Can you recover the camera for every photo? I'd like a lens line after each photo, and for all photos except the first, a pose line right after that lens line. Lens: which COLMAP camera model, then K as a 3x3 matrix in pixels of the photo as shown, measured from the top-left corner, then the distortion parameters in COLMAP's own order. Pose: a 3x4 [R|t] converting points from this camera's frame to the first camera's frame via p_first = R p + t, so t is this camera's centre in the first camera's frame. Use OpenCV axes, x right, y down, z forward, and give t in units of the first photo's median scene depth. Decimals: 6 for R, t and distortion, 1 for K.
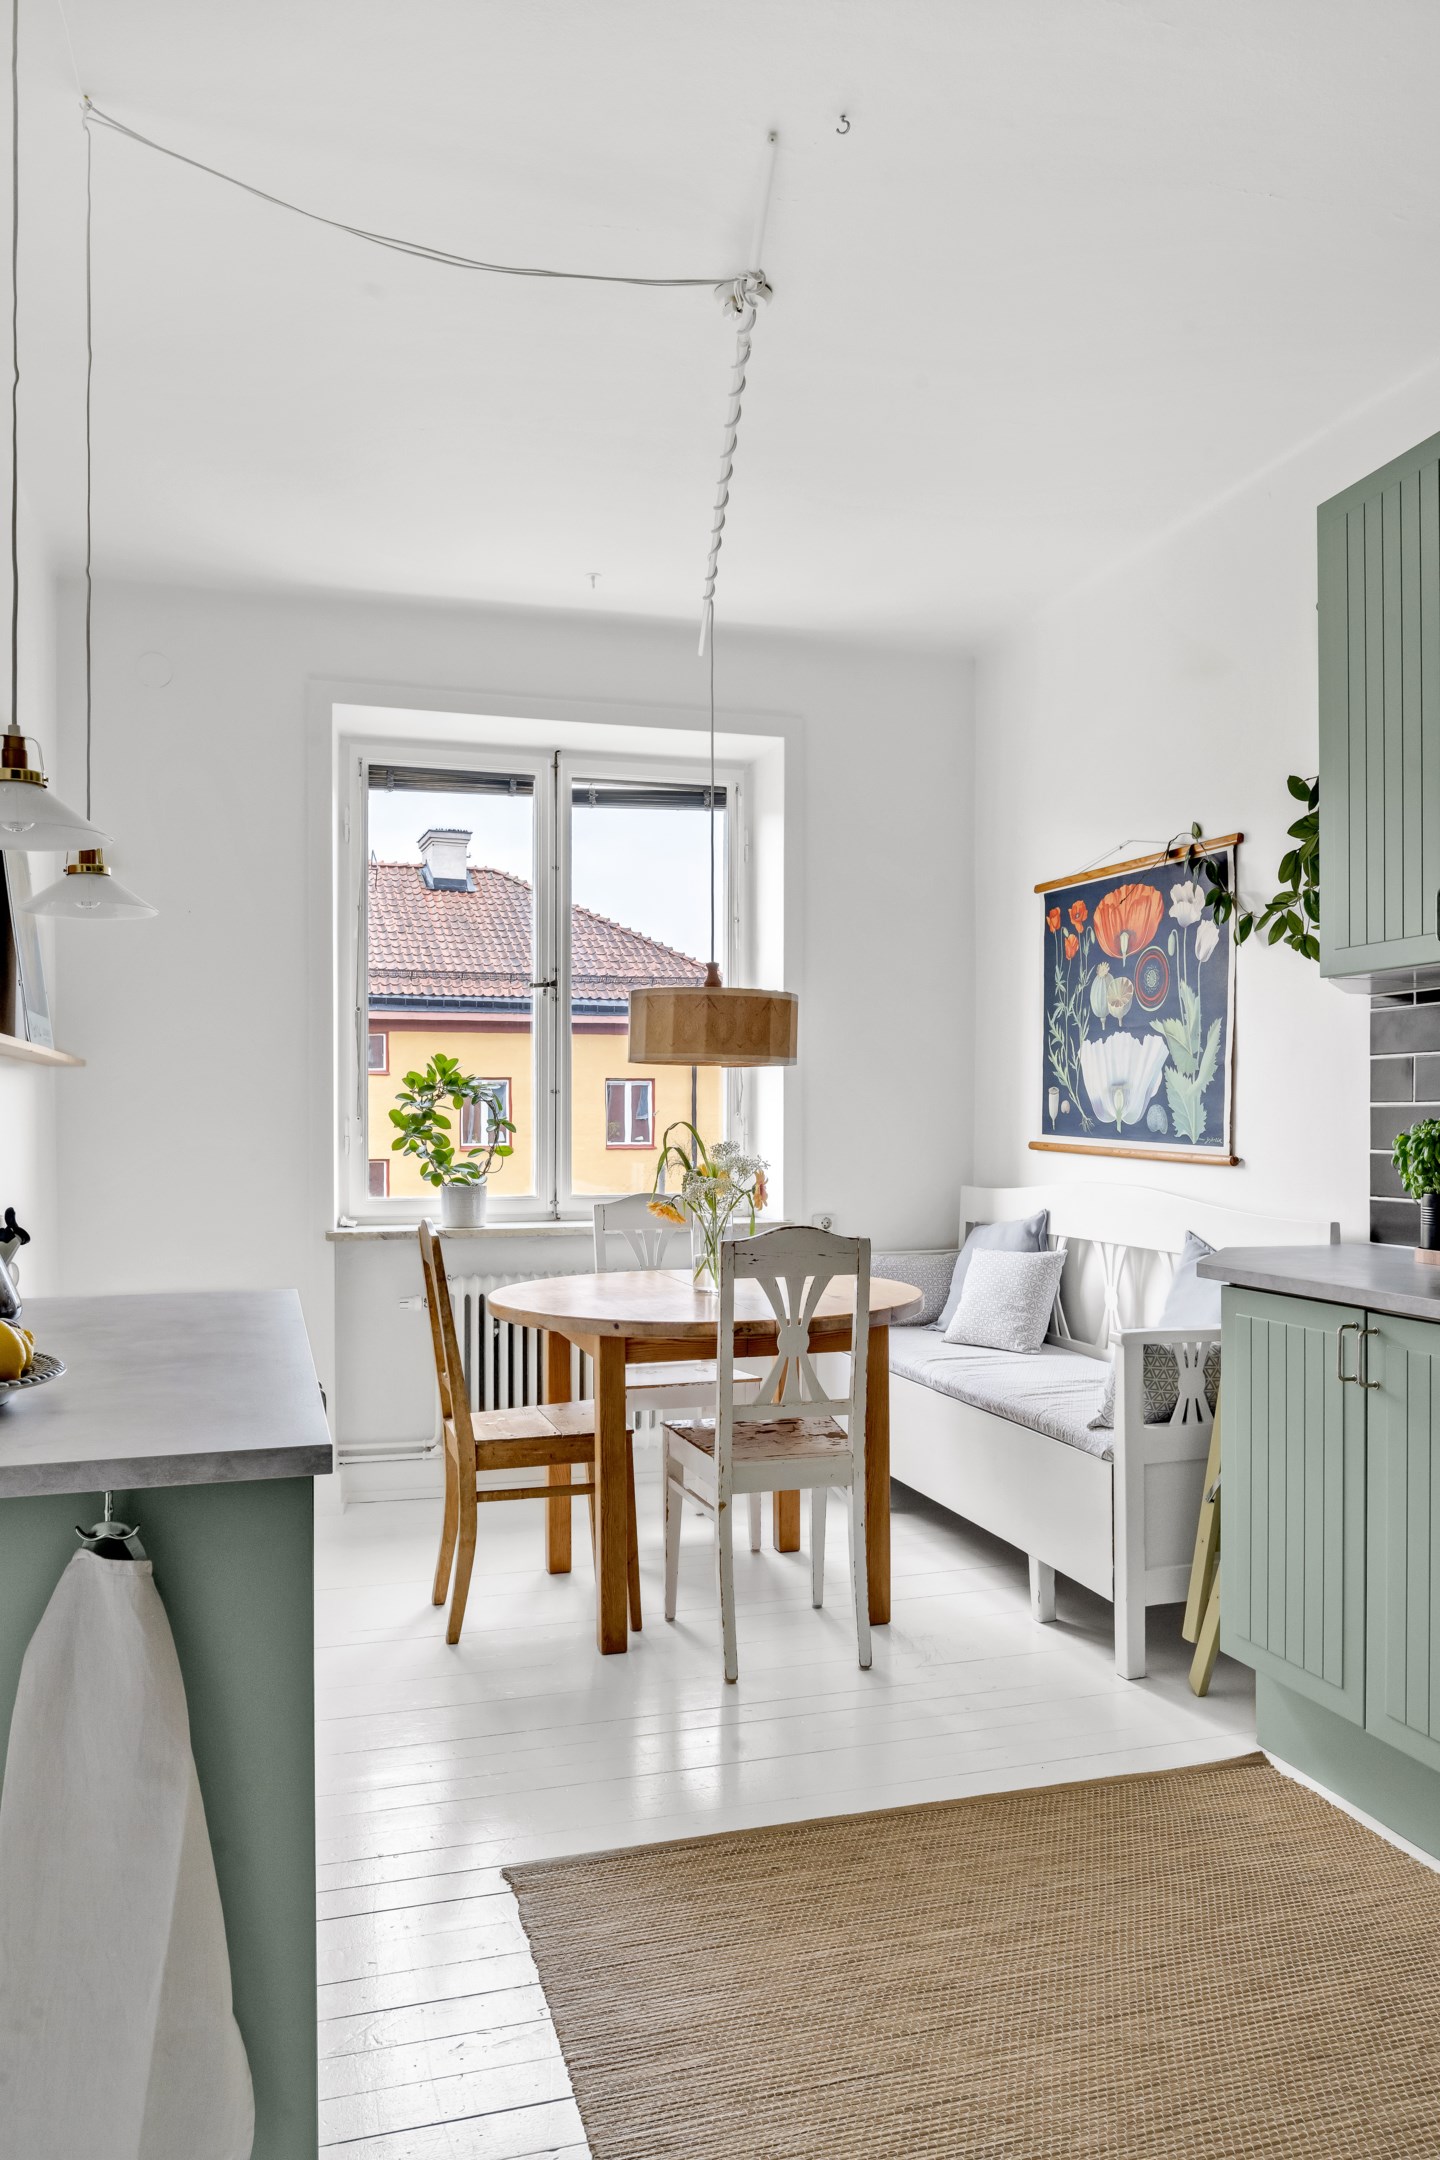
lens RADIAL K [[1598.1, 0, 703.5], [0, 1598.1, 1110.5], [0, 0, 1]] dist [-0.009235, -0.011047]
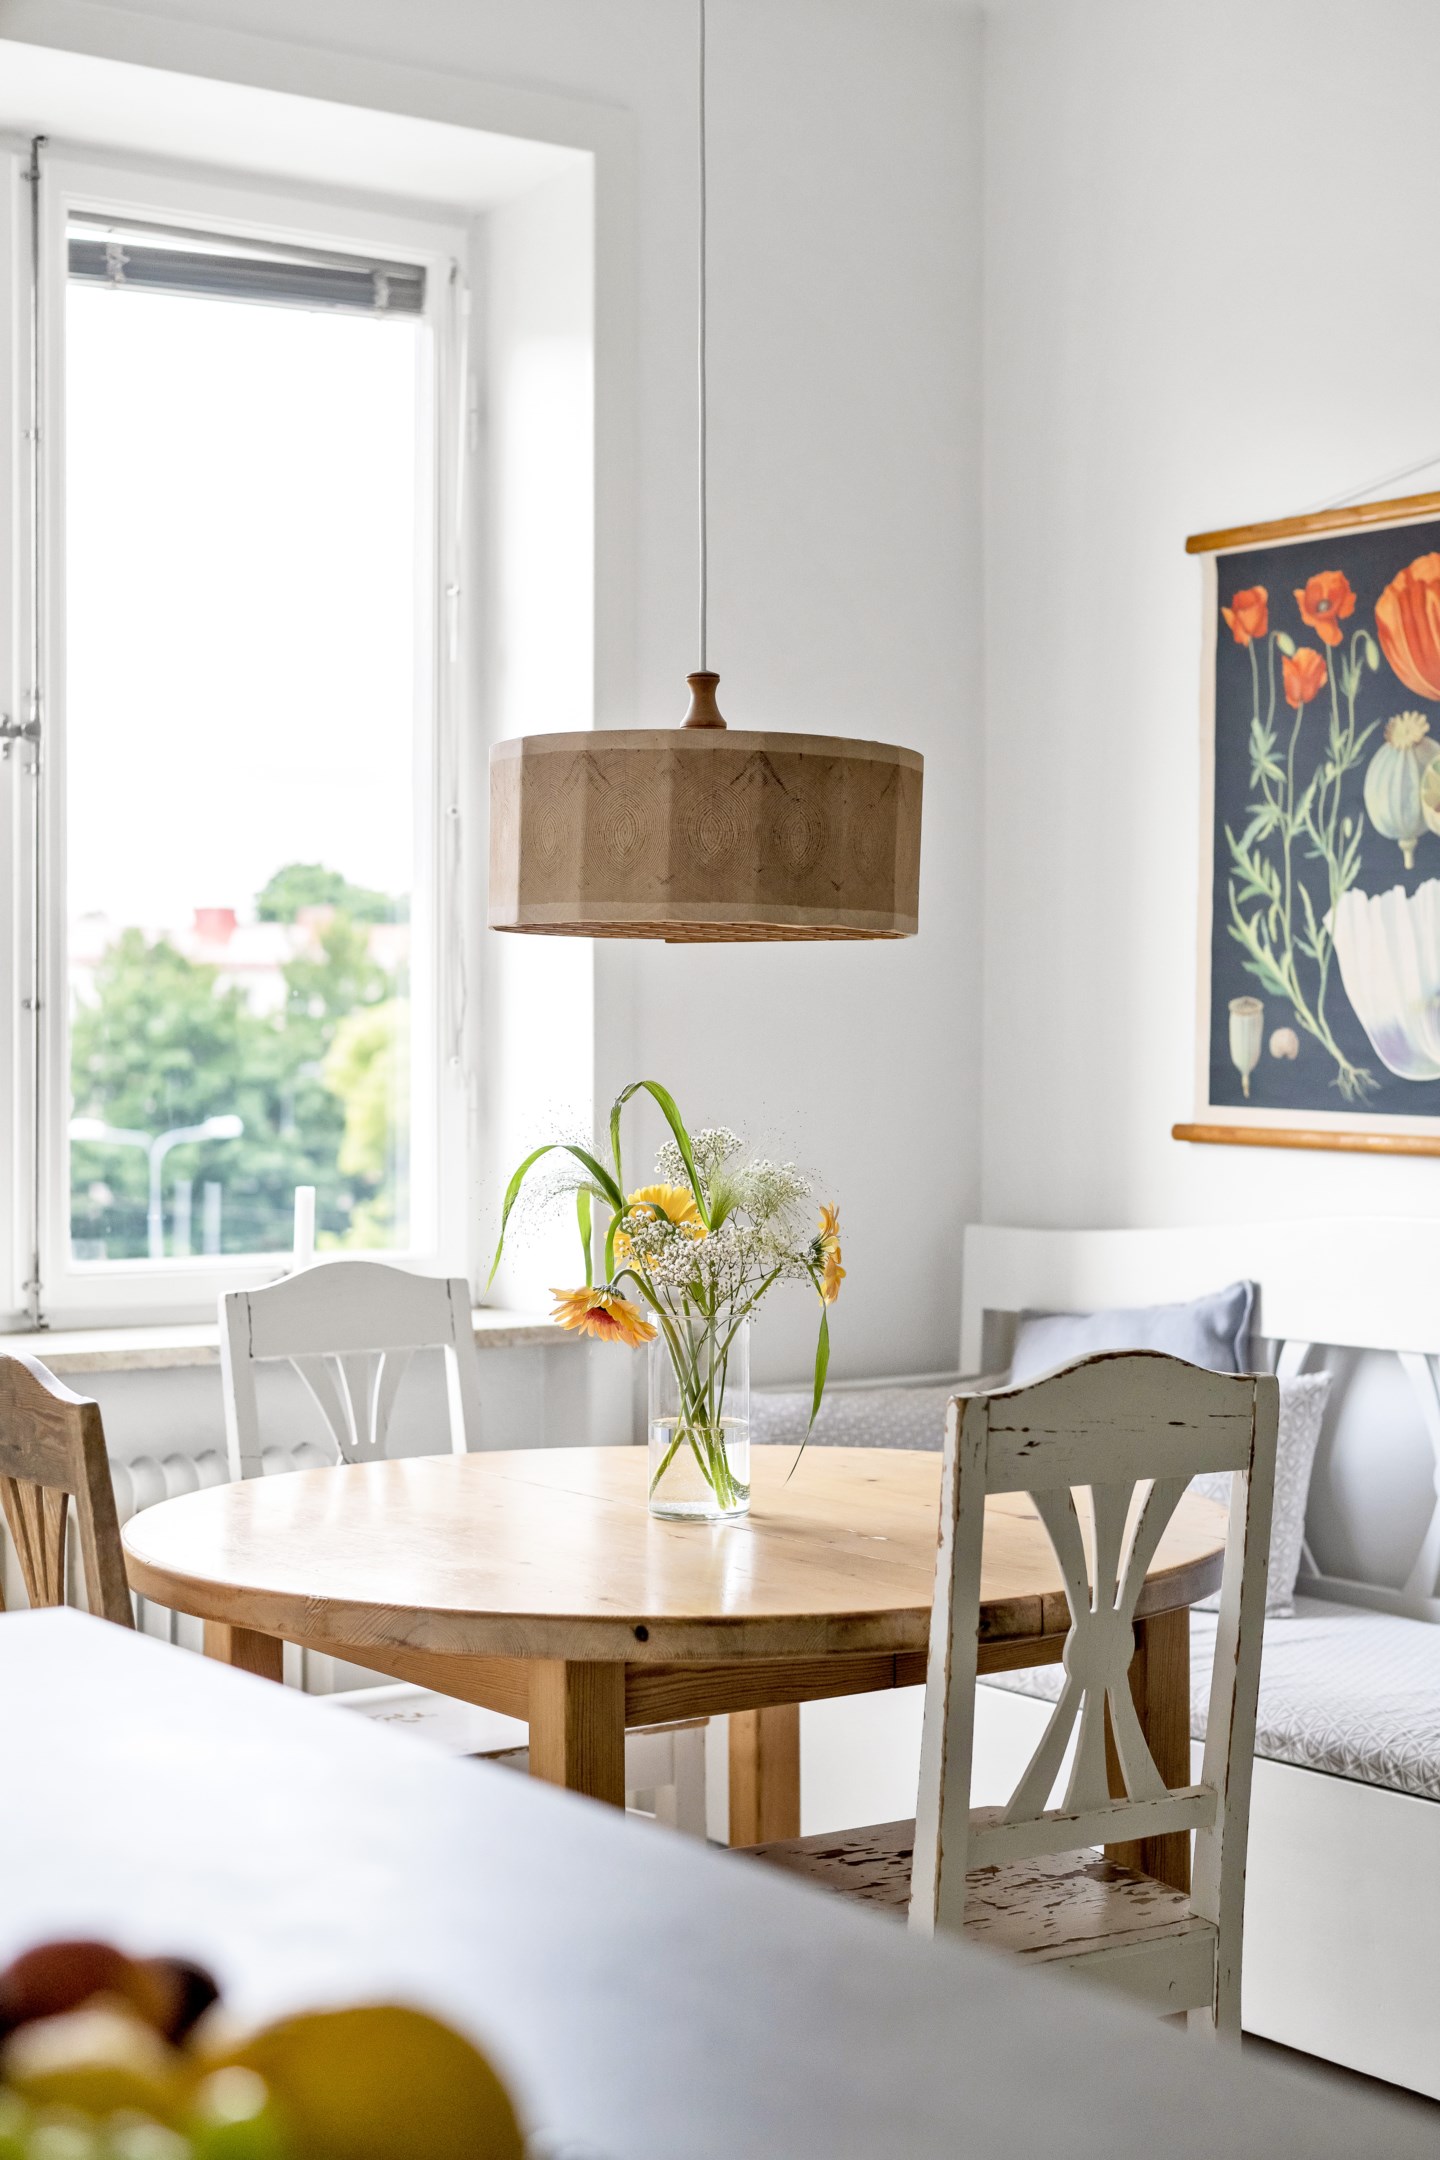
lens RADIAL K [[3242.4, 0, 704.5], [0, 3242.4, 1064.3], [0, 0, 1]] dist [0.011033, 0.000000]
pose [[0.949297, -0.002360, 0.314373, -0.220853], [0.001406, 0.999994, 0.003259, 0.000389], [-0.314379, -0.002652, 0.949294, 0.224594]]
